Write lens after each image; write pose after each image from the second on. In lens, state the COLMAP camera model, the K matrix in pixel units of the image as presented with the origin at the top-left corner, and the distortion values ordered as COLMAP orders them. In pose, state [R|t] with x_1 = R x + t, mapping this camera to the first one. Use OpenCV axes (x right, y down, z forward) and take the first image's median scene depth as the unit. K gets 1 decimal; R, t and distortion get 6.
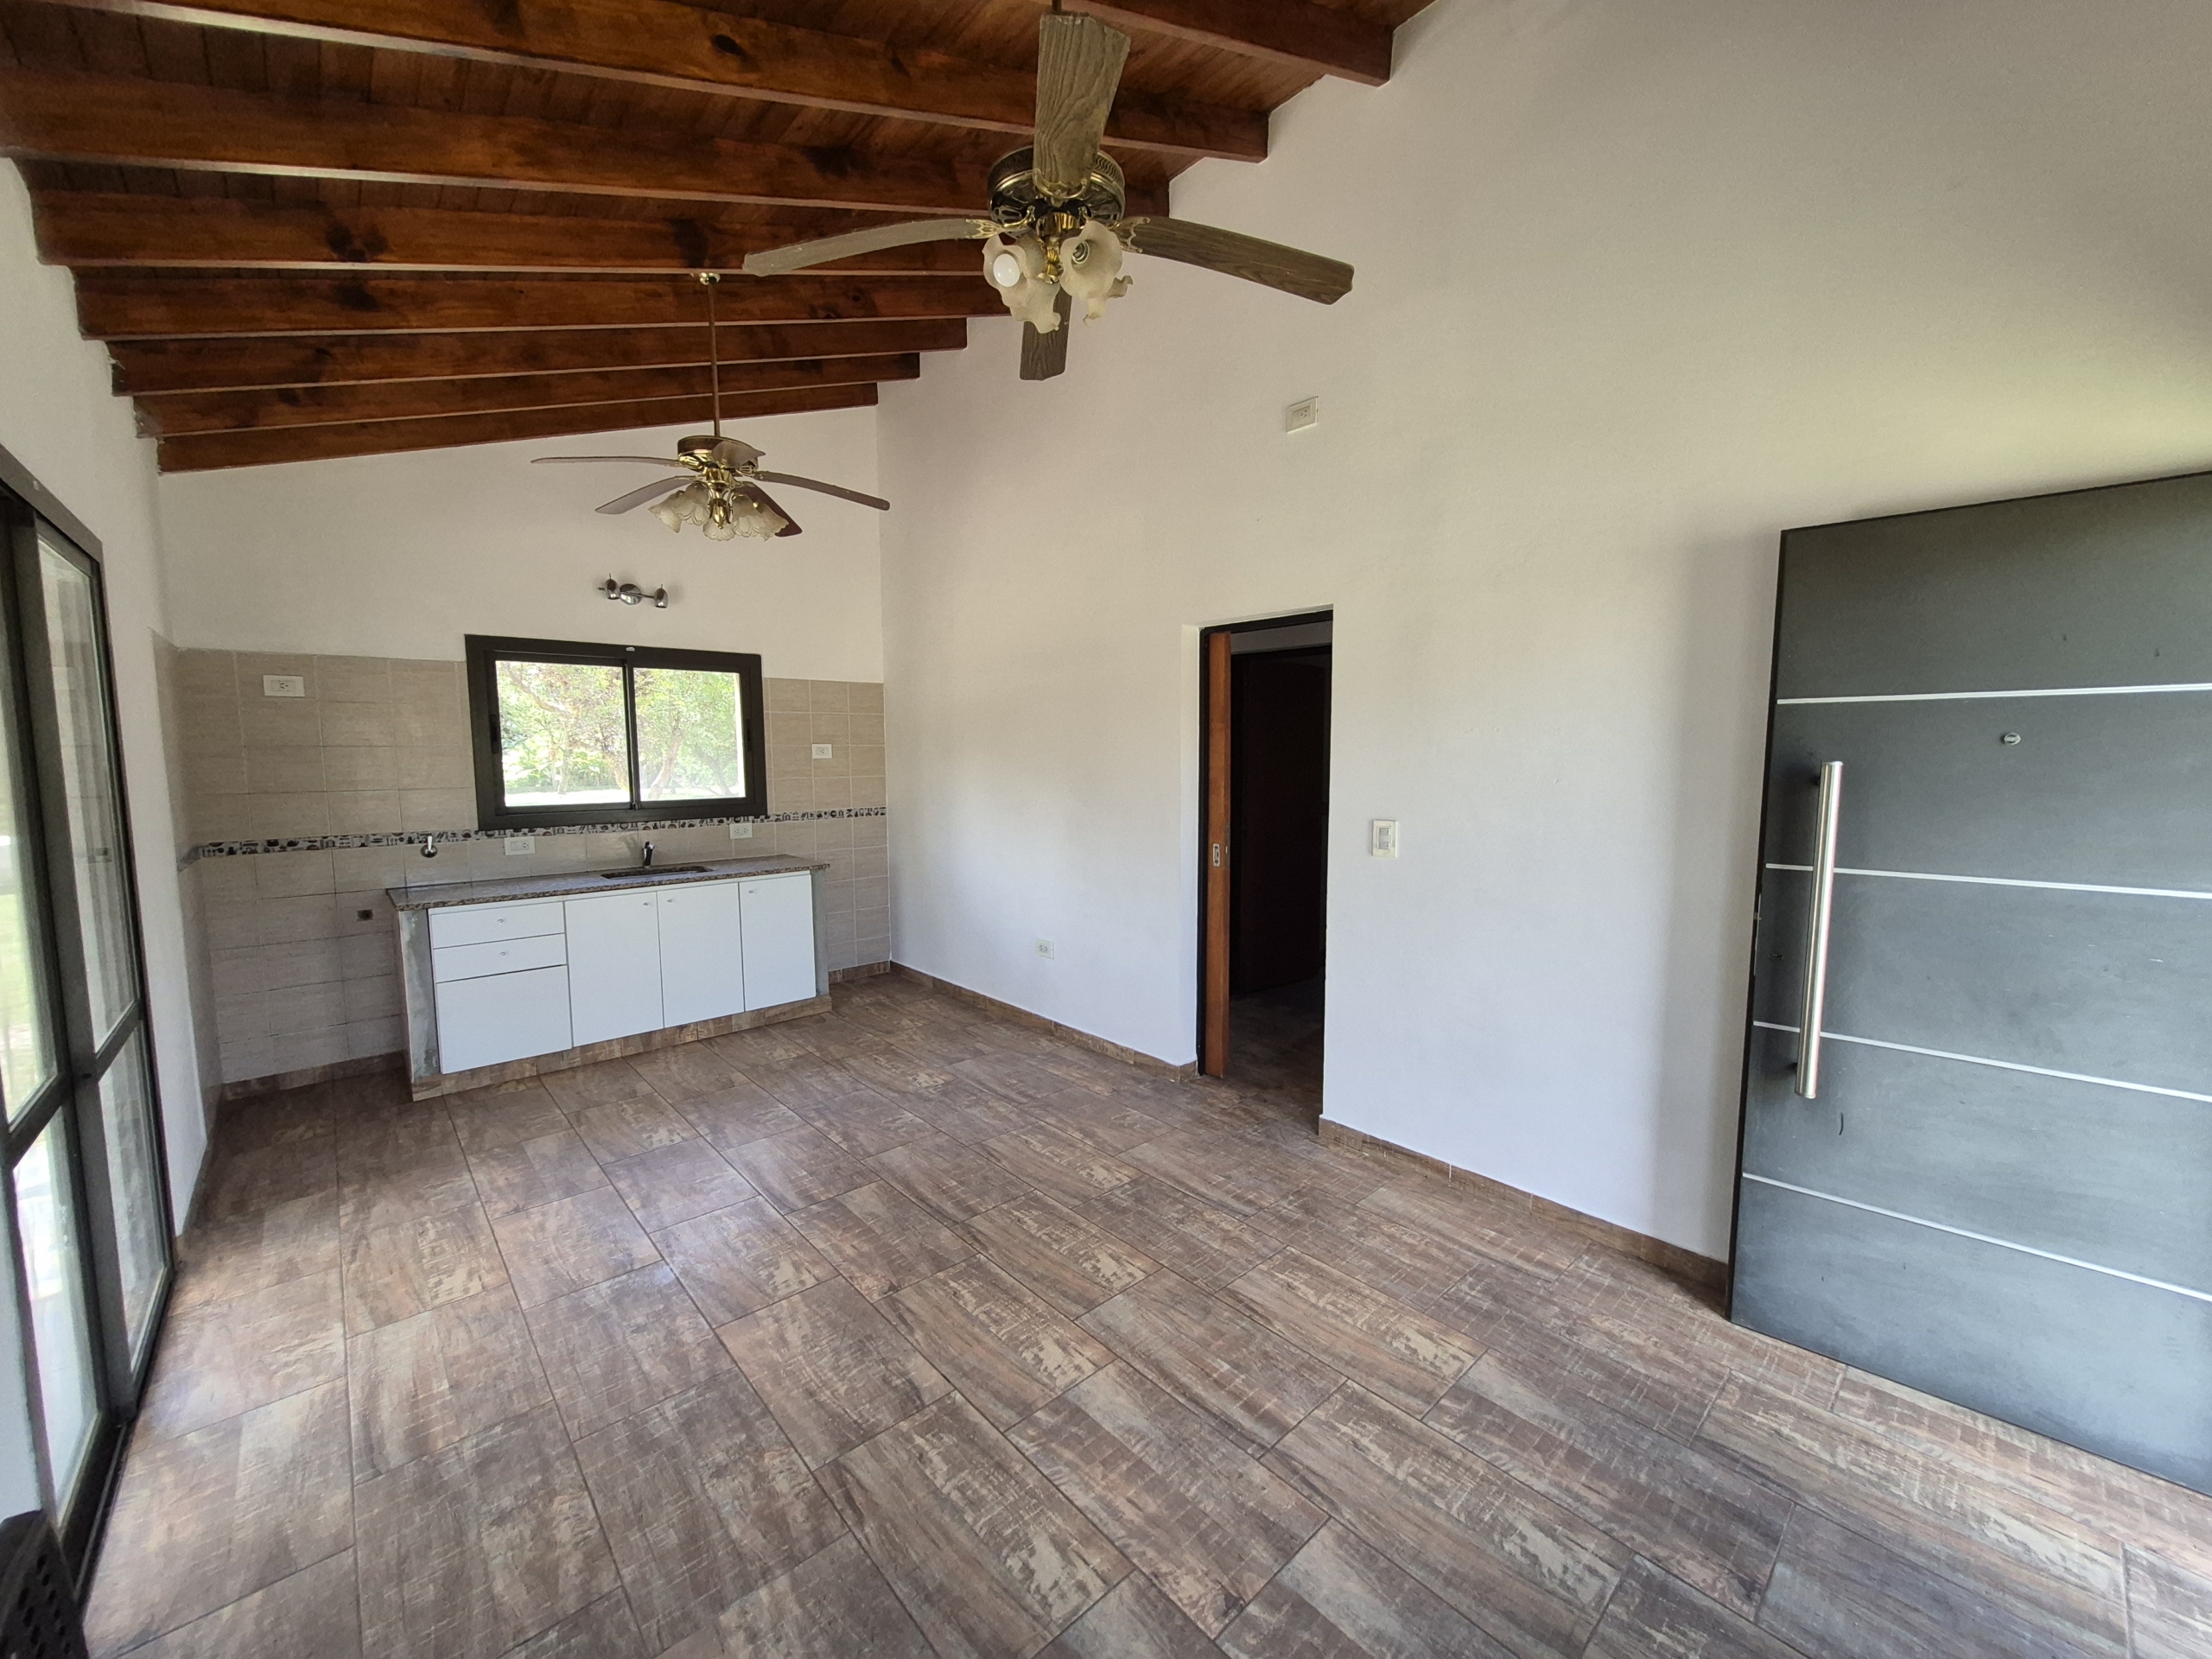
lens RADIAL K [[866.6, 0, 1083.7], [0, 866.6, 819.4], [0, 0, 1]] dist [-0.002512, 0.001484]
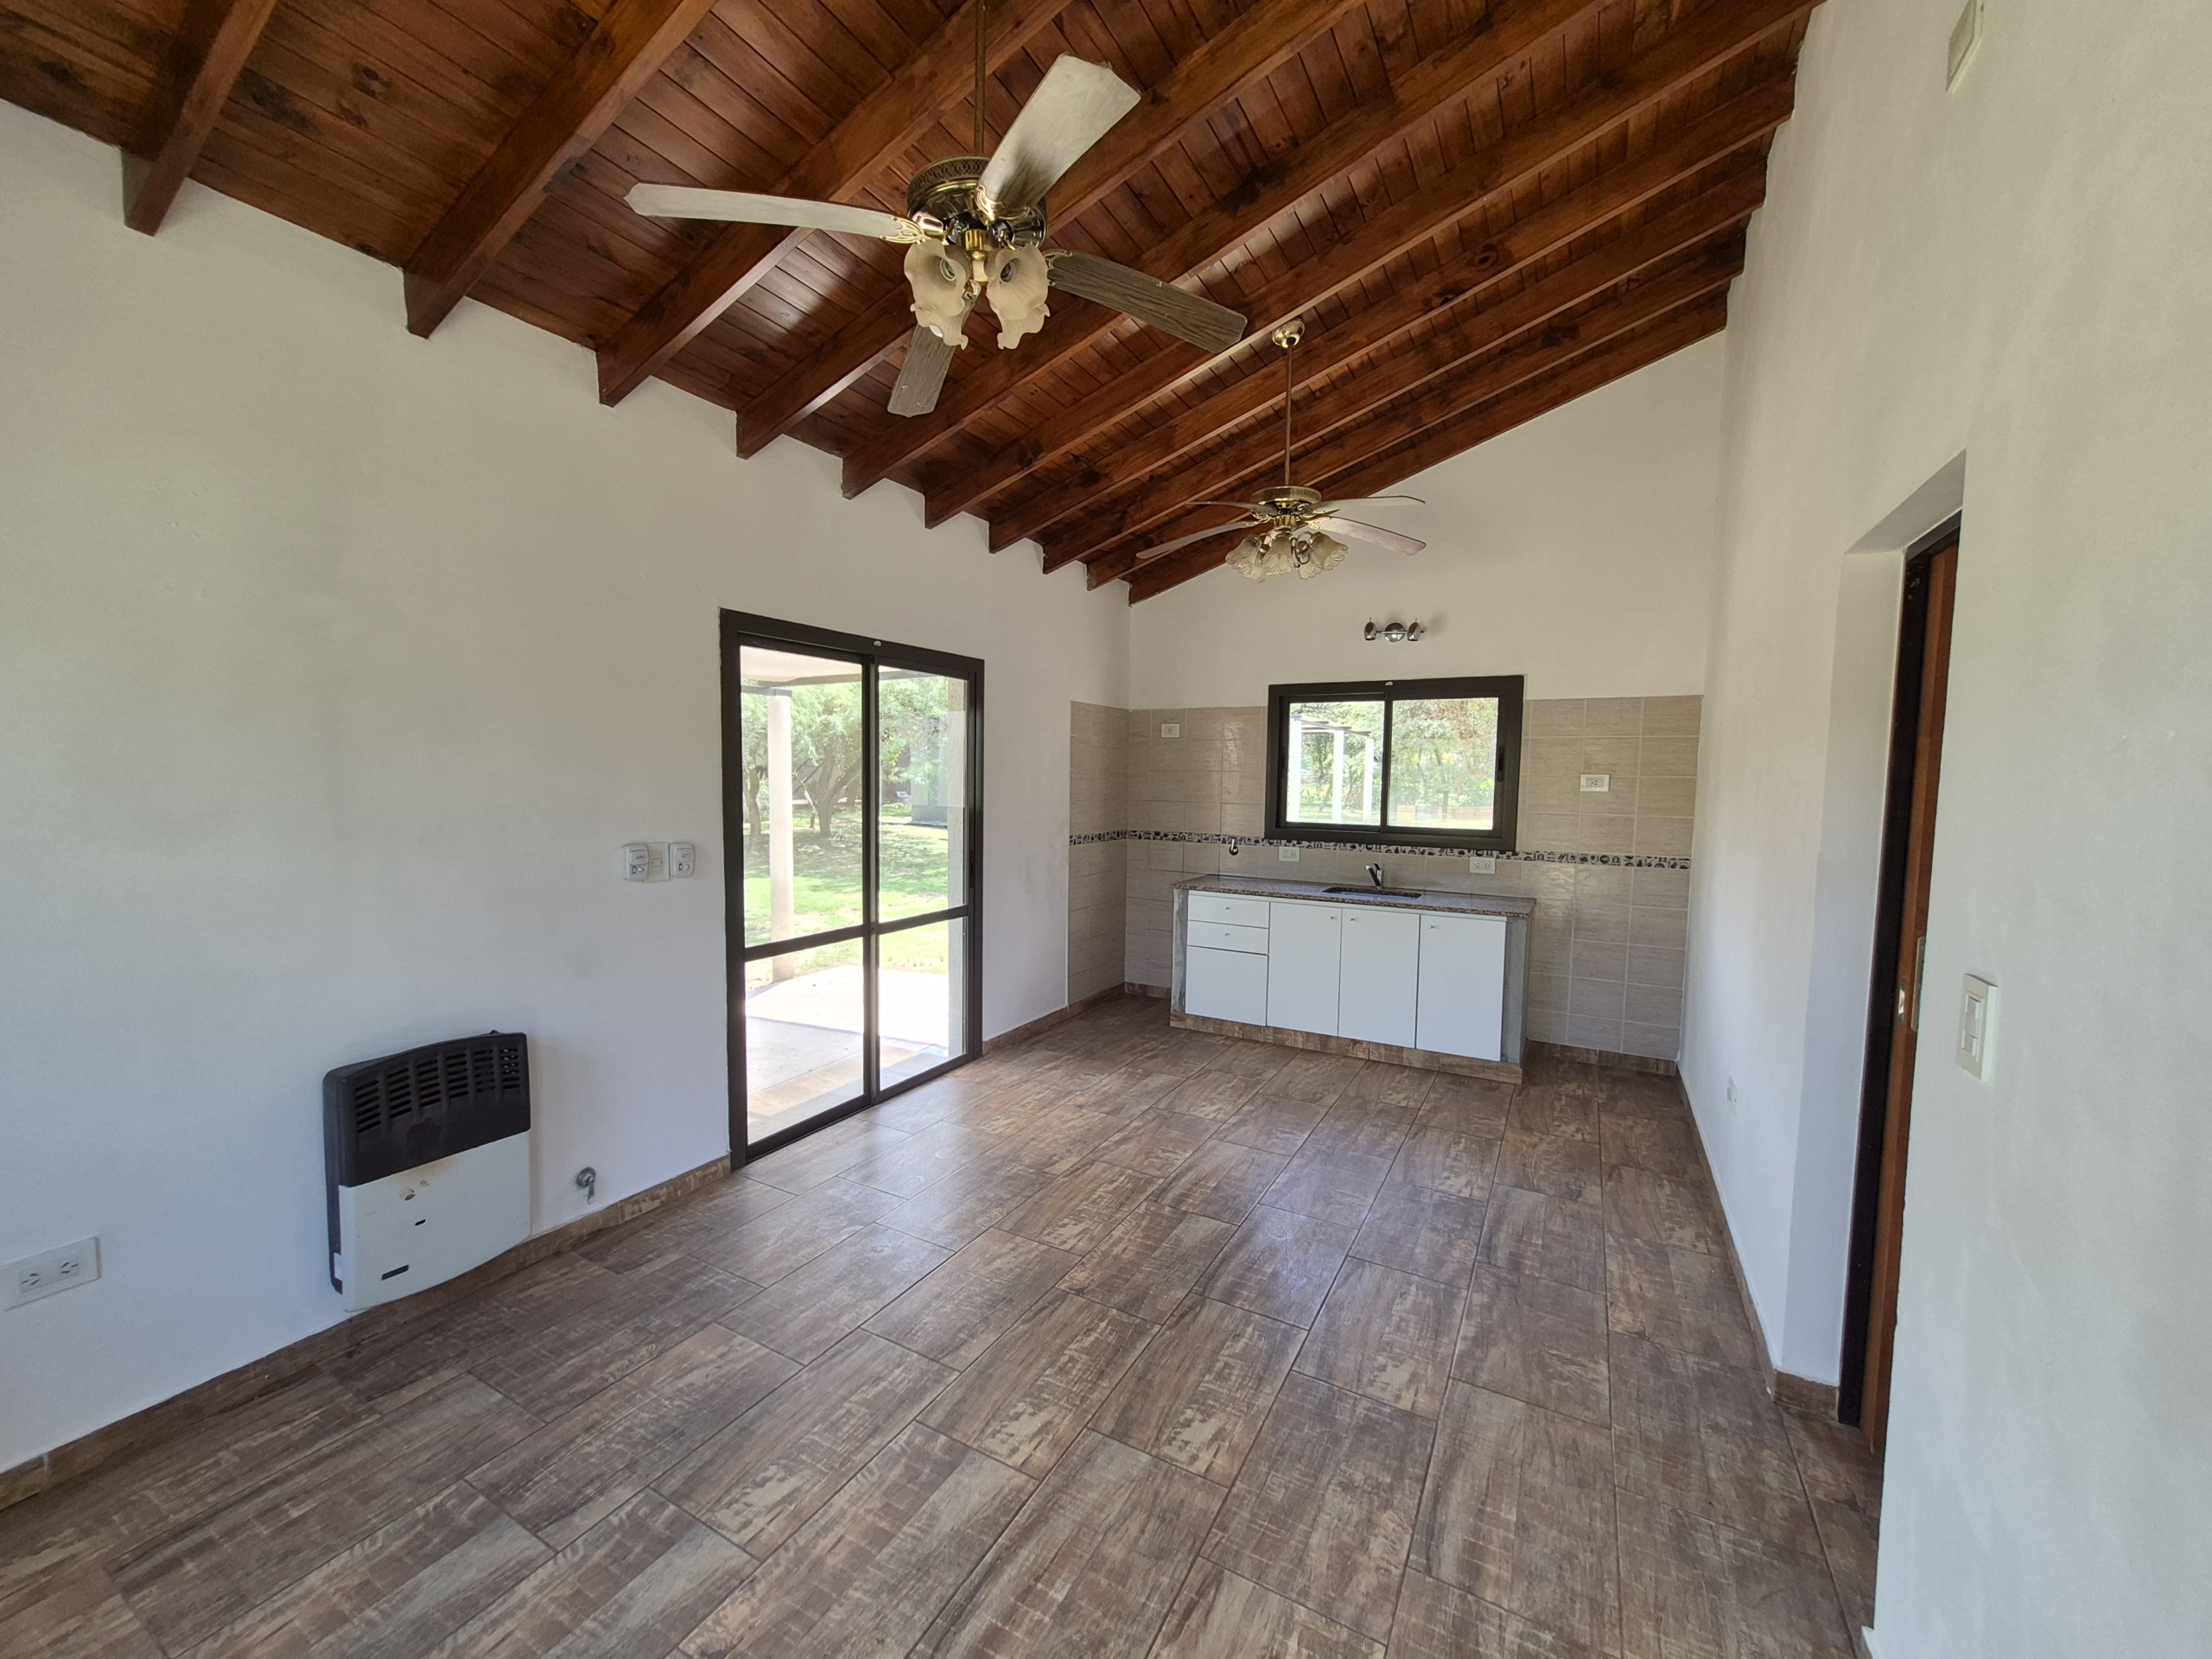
lens RADIAL K [[866.6, 0, 1120.9], [0, 866.6, 825.9], [0, 0, 1]] dist [-0.002512, 0.001484]
pose [[0.336733, 0.067933, -0.939147, 0.472177], [-0.094075, 0.994831, 0.038230, -0.038384], [0.936889, 0.075477, 0.341383, 0.415483]]
